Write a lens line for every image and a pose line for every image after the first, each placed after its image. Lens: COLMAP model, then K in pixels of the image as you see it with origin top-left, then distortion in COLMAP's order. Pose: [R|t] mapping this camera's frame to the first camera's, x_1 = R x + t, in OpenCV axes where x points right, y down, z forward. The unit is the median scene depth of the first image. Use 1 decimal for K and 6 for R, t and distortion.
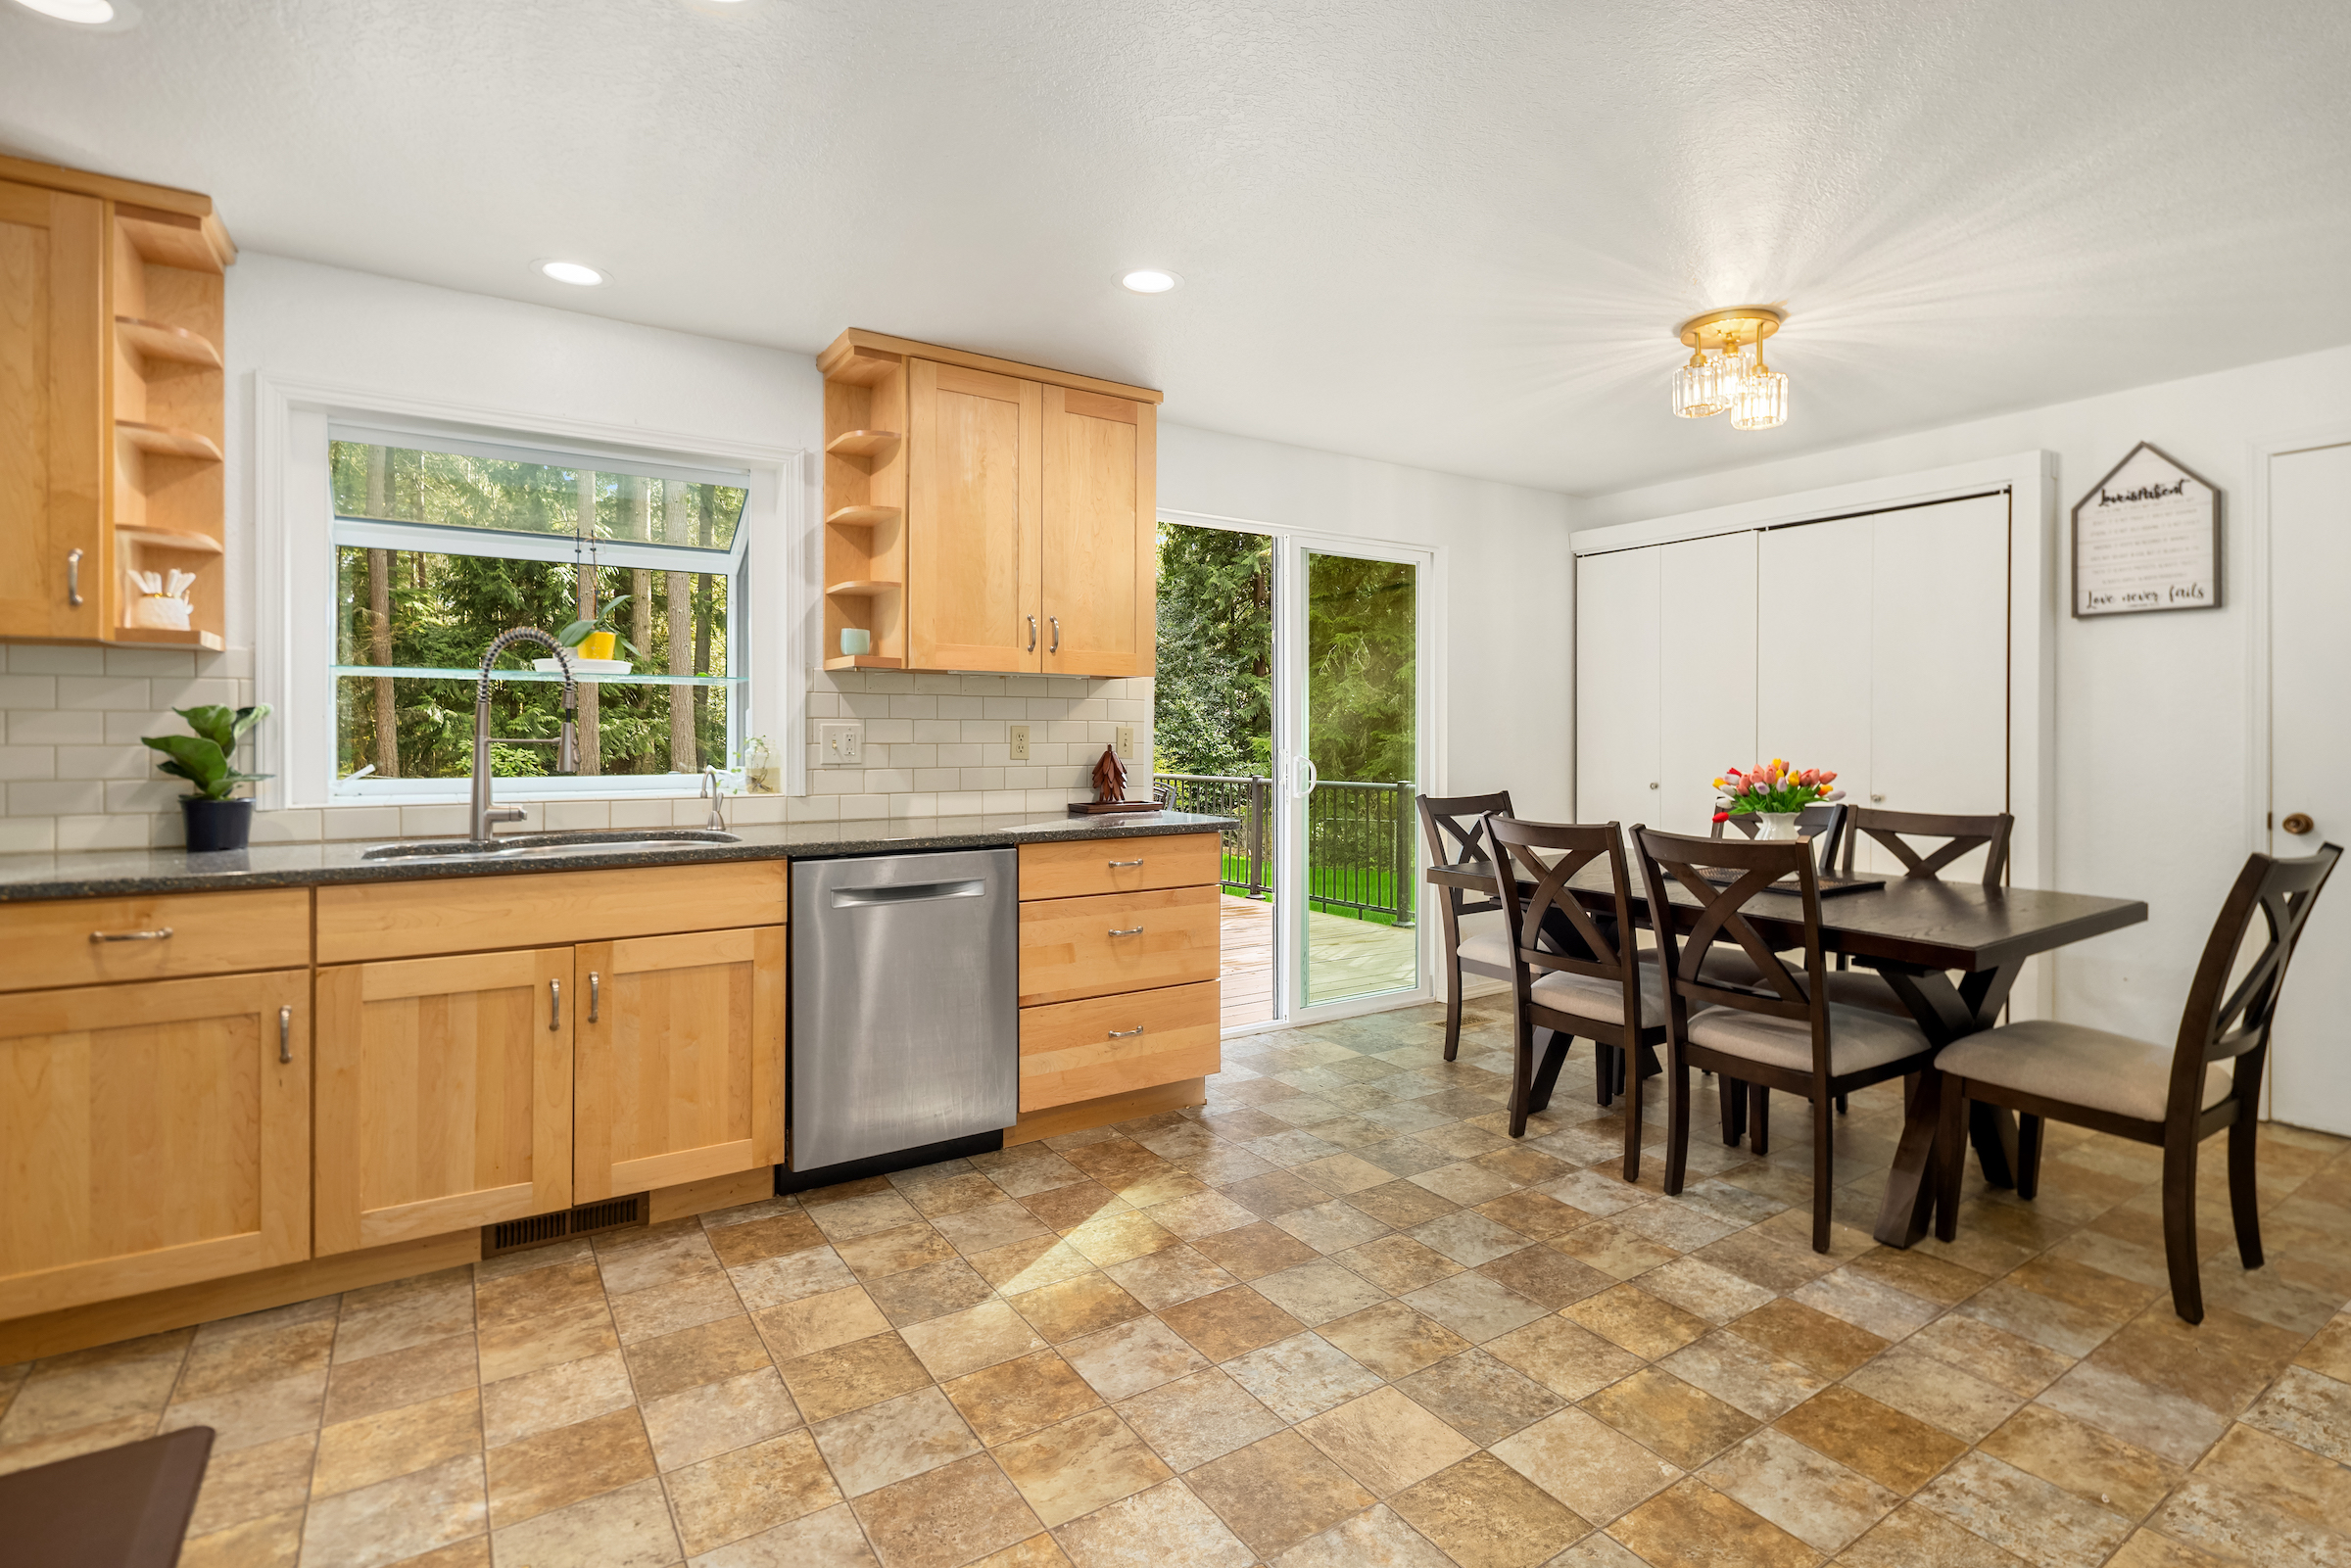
lens RADIAL K [[1126.6, 0, 1256.5], [0, 1126.6, 734.2], [0, 0, 1]] dist [0.012781, -0.009139]
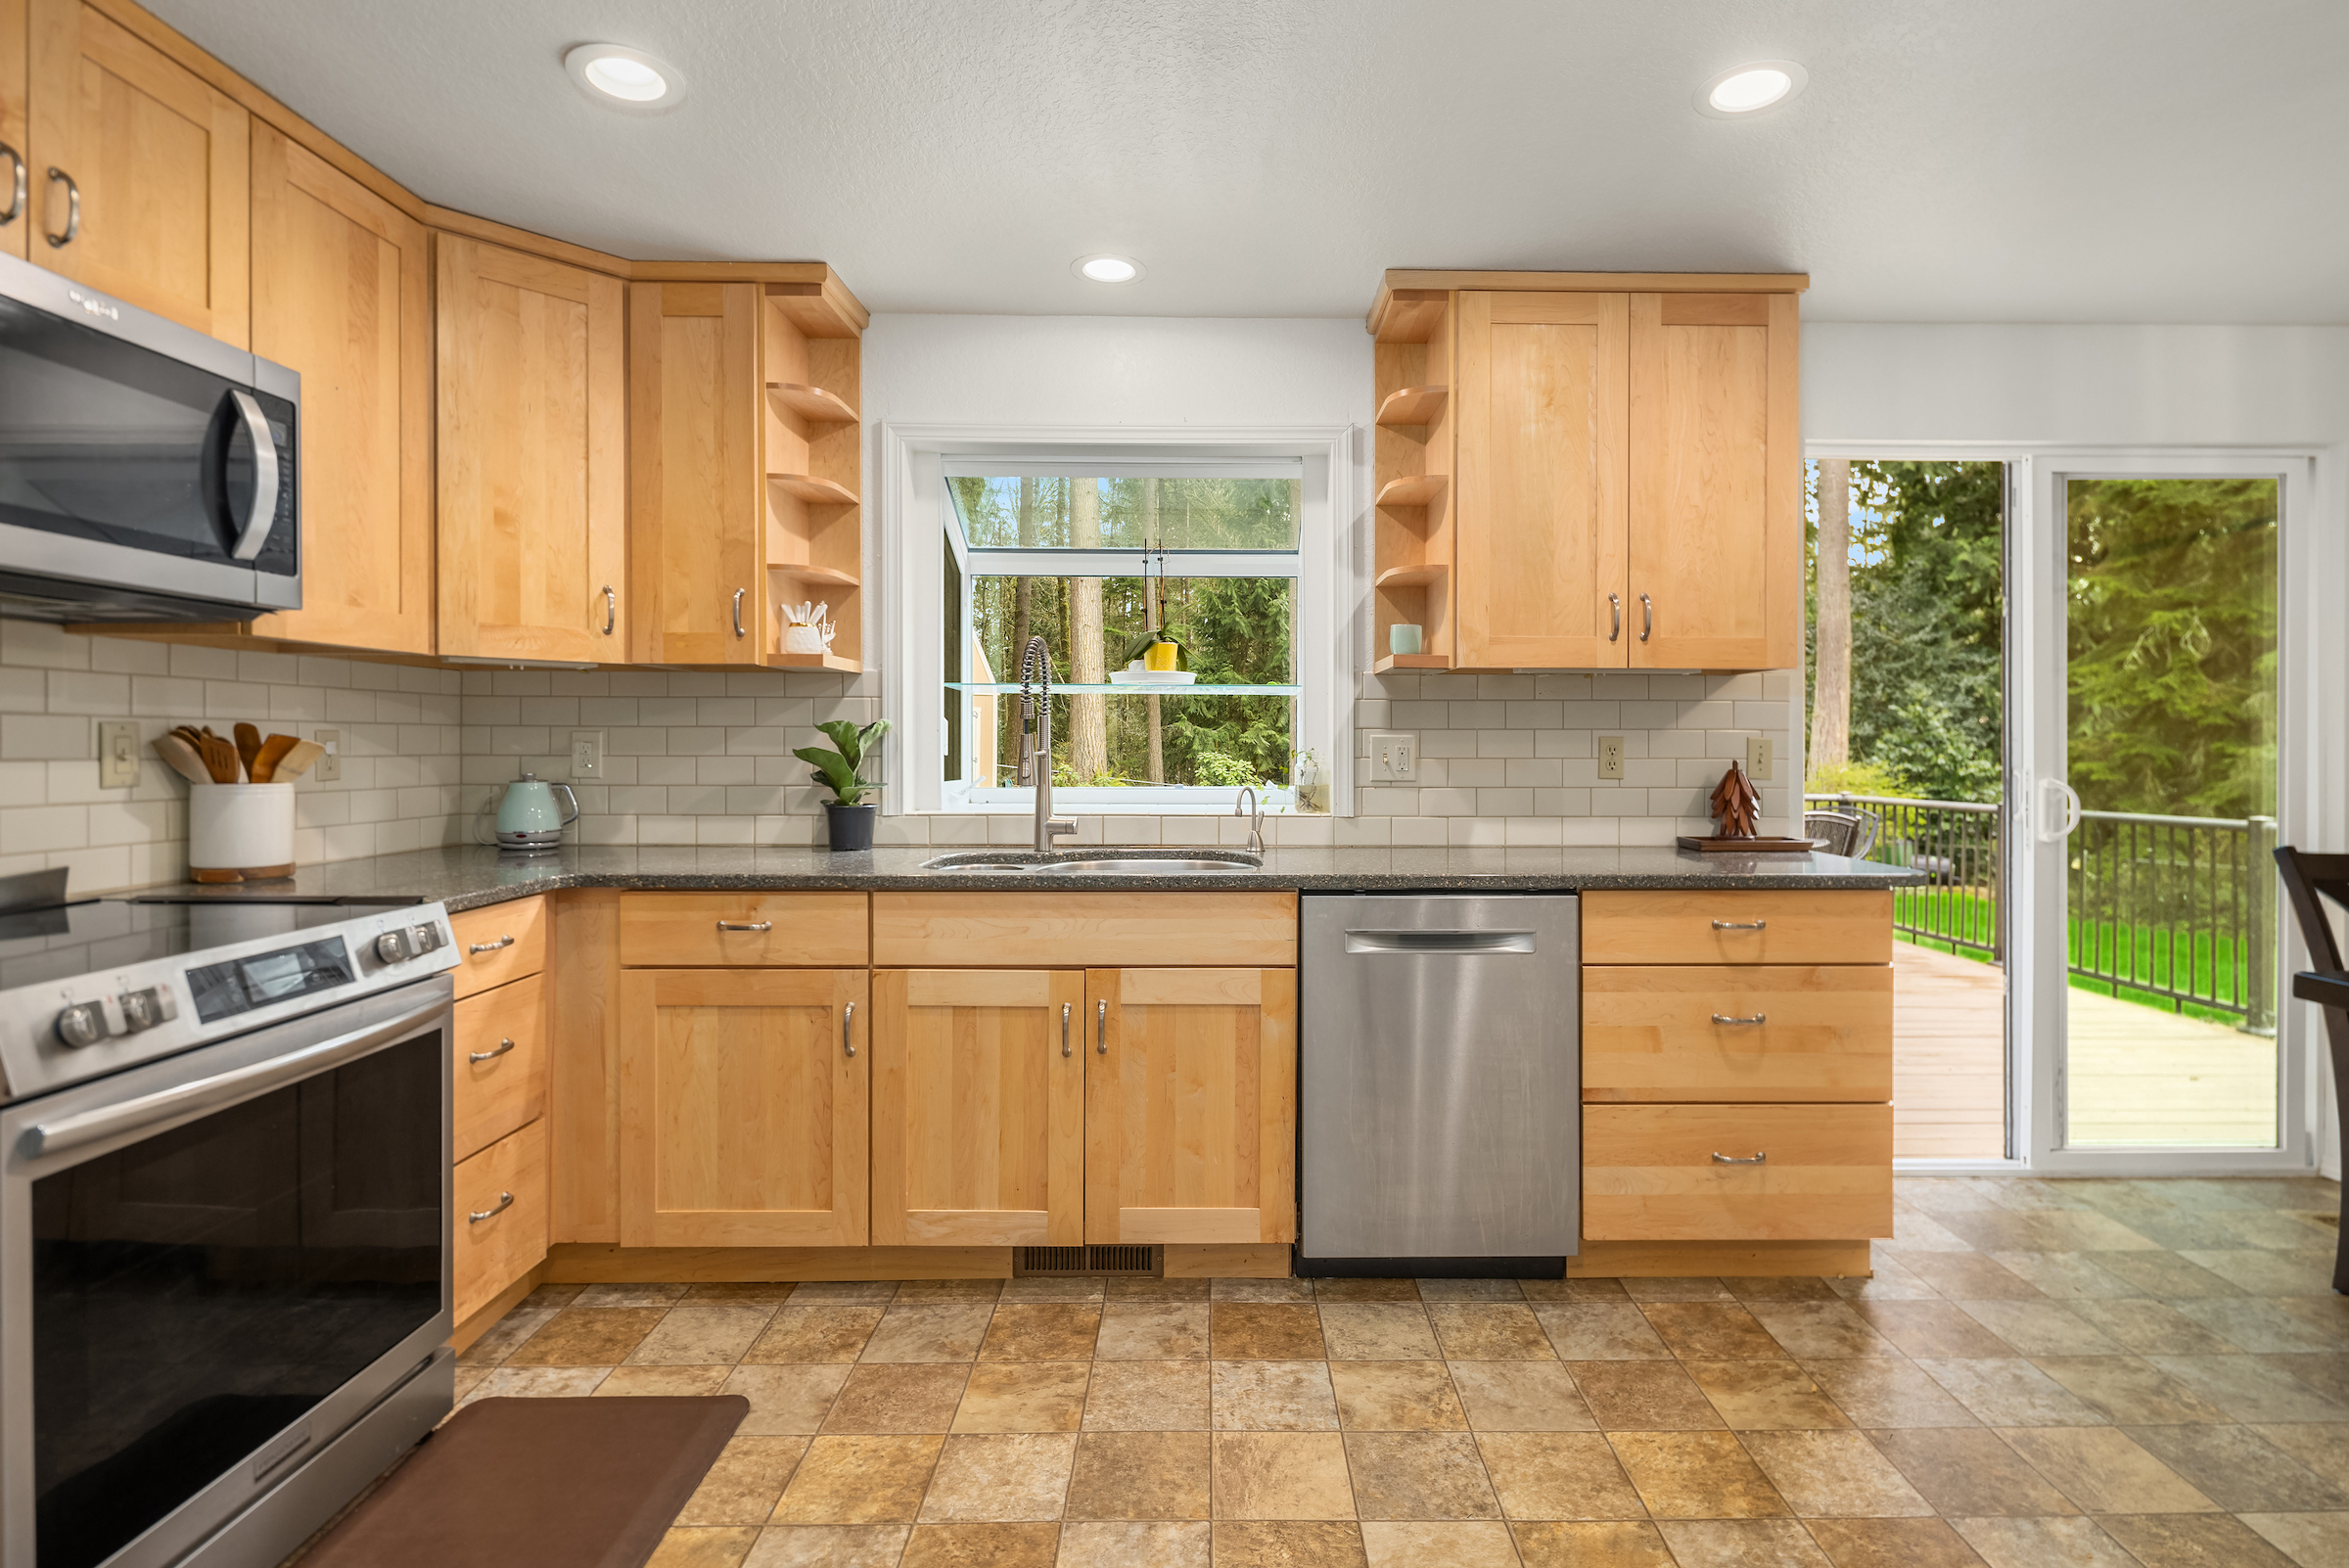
lens RADIAL K [[1164.0, 0, 1242.5], [0, 1164.0, 746.7], [0, 0, 1]] dist [0.003238, -0.000772]
pose [[0.828204, 0.000029, -0.560426, 0.045201], [-0.000285, 1.000000, -0.000371, 0.000286], [0.560426, 0.000467, 0.828204, 0.227993]]
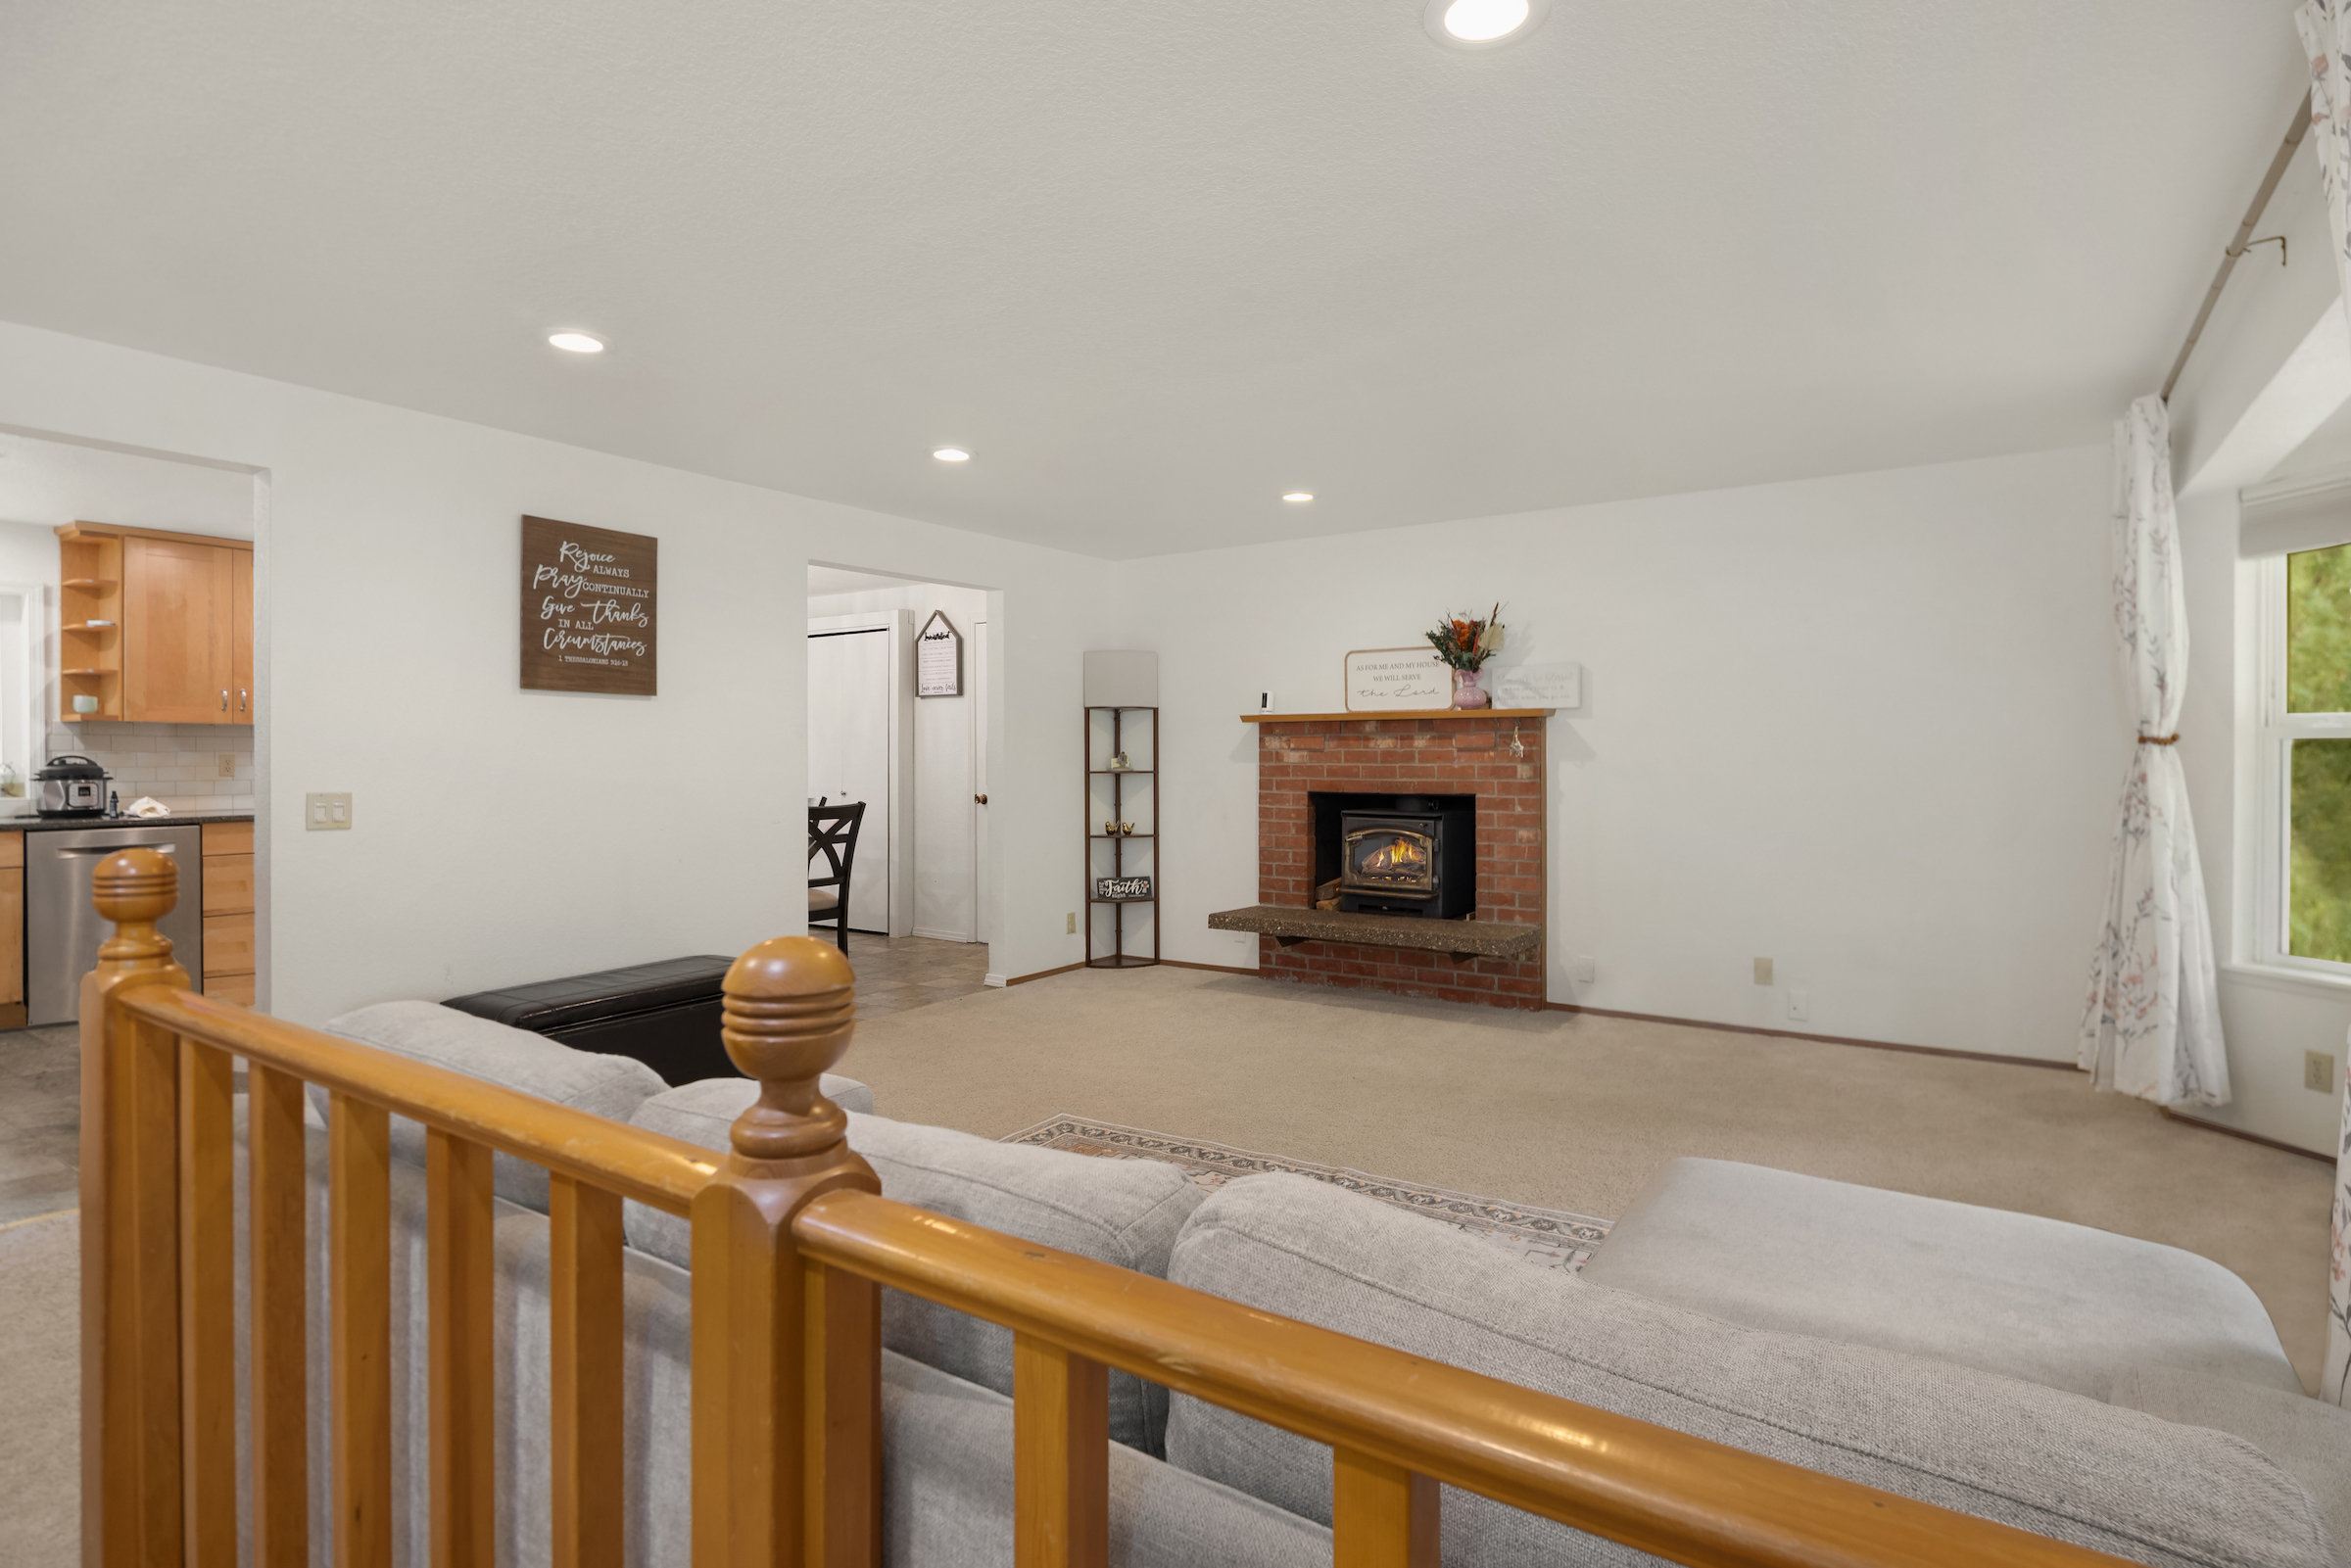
lens RADIAL K [[1146.5, 0, 1222.8], [0, 1146.5, 759.1], [0, 0, 1]] dist [0.002719, -0.001007]
pose [[0.929130, -0.004238, 0.369728, 0.641362], [0.004351, 0.999990, 0.000527, 0.003719], [-0.369727, 0.001120, 0.929140, -1.320814]]
